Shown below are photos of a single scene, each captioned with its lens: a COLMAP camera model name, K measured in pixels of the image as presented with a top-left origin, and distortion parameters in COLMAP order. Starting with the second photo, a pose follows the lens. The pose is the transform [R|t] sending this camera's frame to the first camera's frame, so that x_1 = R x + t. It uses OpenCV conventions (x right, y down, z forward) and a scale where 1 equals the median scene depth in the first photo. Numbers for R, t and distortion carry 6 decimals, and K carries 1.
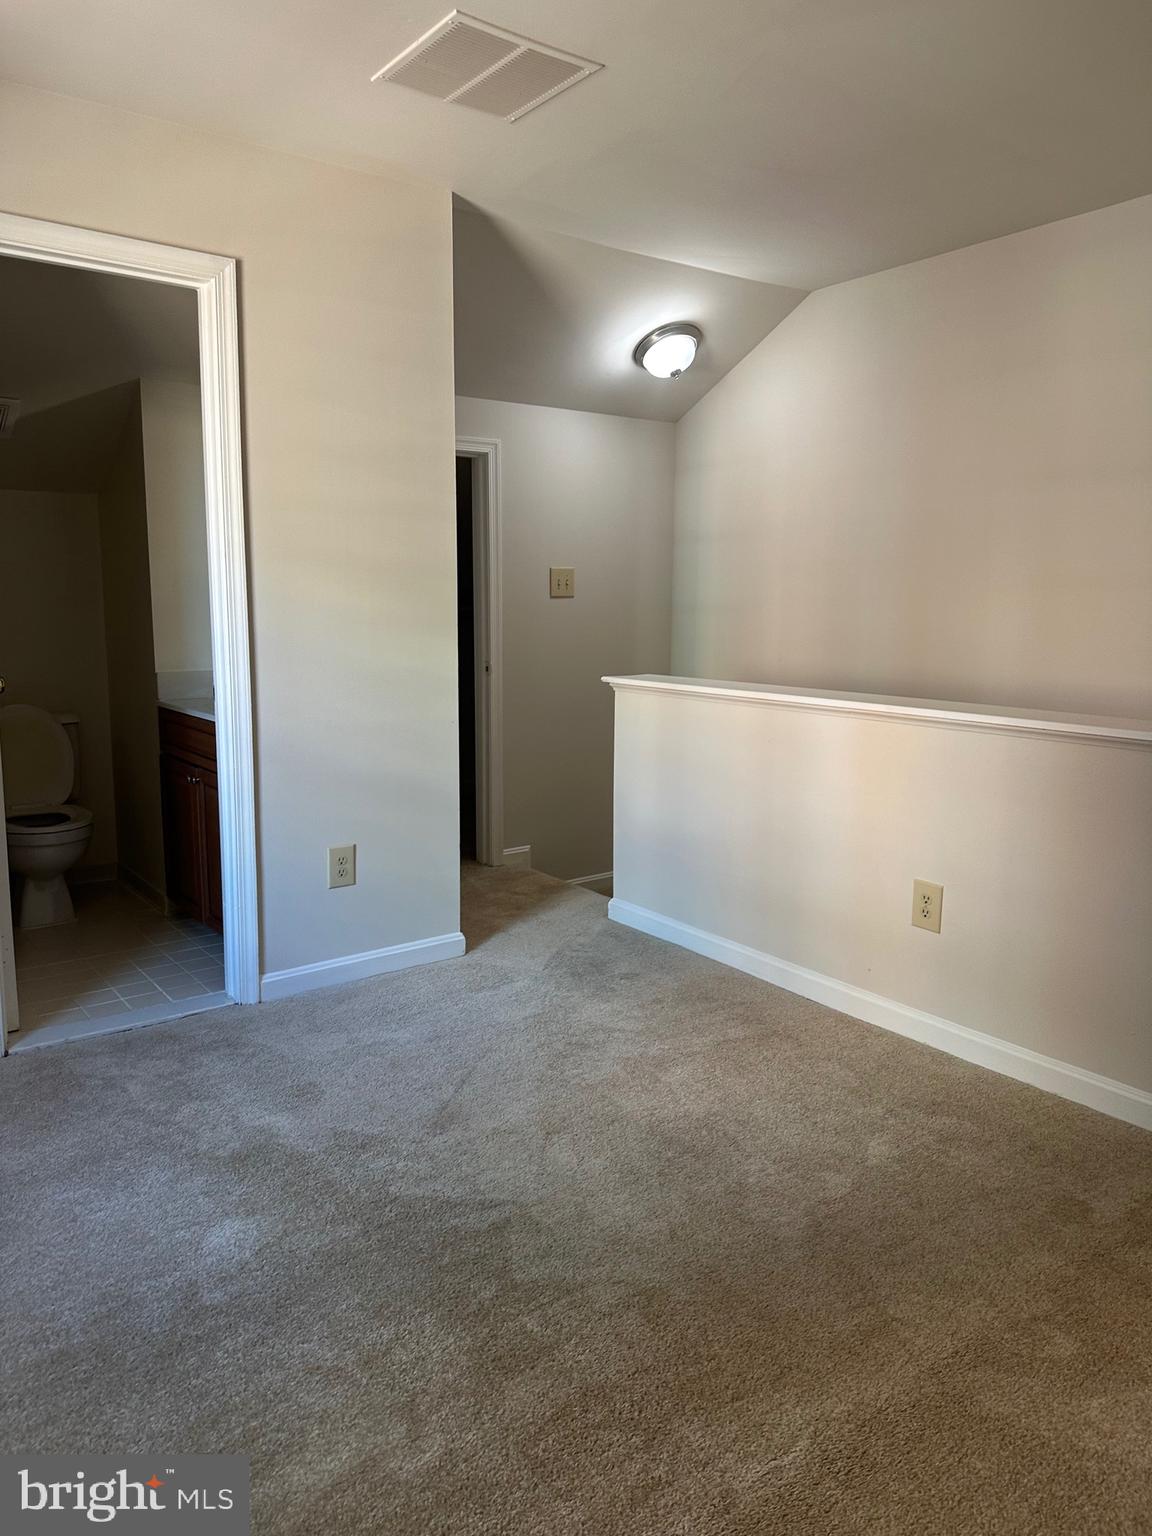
lens RADIAL K [[1067.6, 0, 577.7], [0, 1067.6, 764.3], [0, 0, 1]] dist [0.051530, -0.073813]
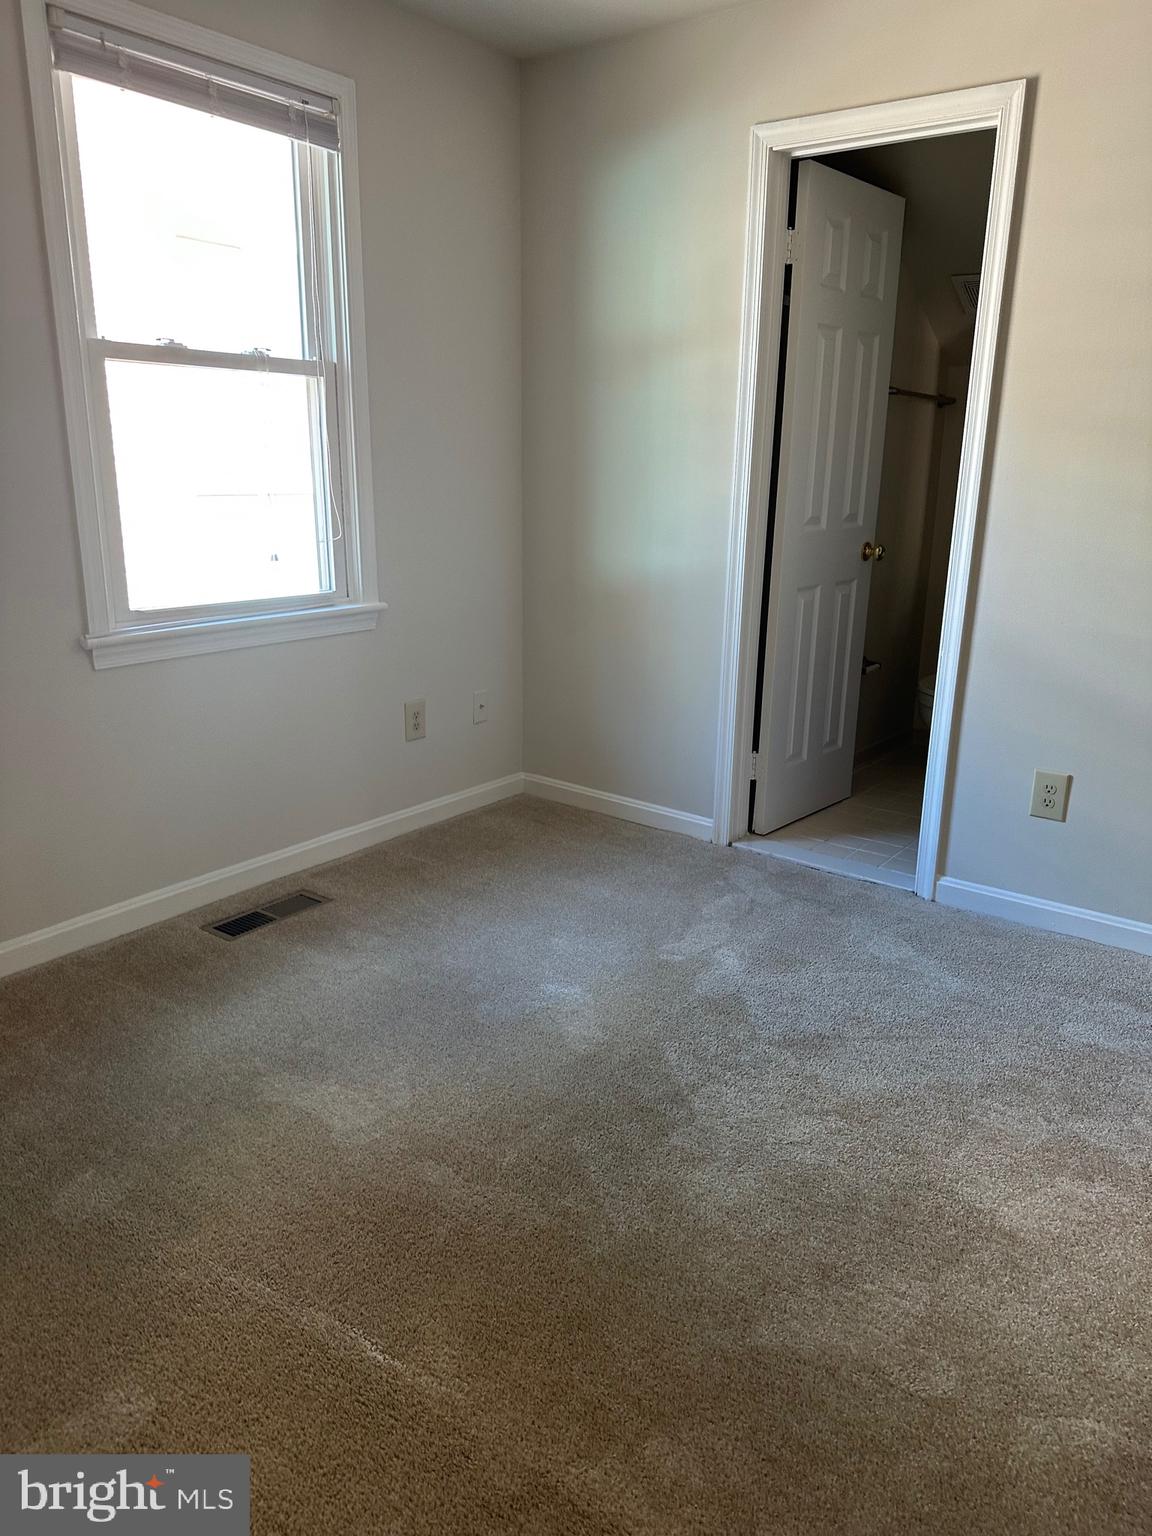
lens RADIAL K [[1067.6, 0, 574.3], [0, 1067.6, 769.2], [0, 0, 1]] dist [0.051530, -0.073813]
pose [[0.264905, 0.263056, -0.927700, 0.543940], [-0.162267, 0.960511, 0.226025, -0.066361], [0.950523, 0.090660, 0.297130, 0.441240]]
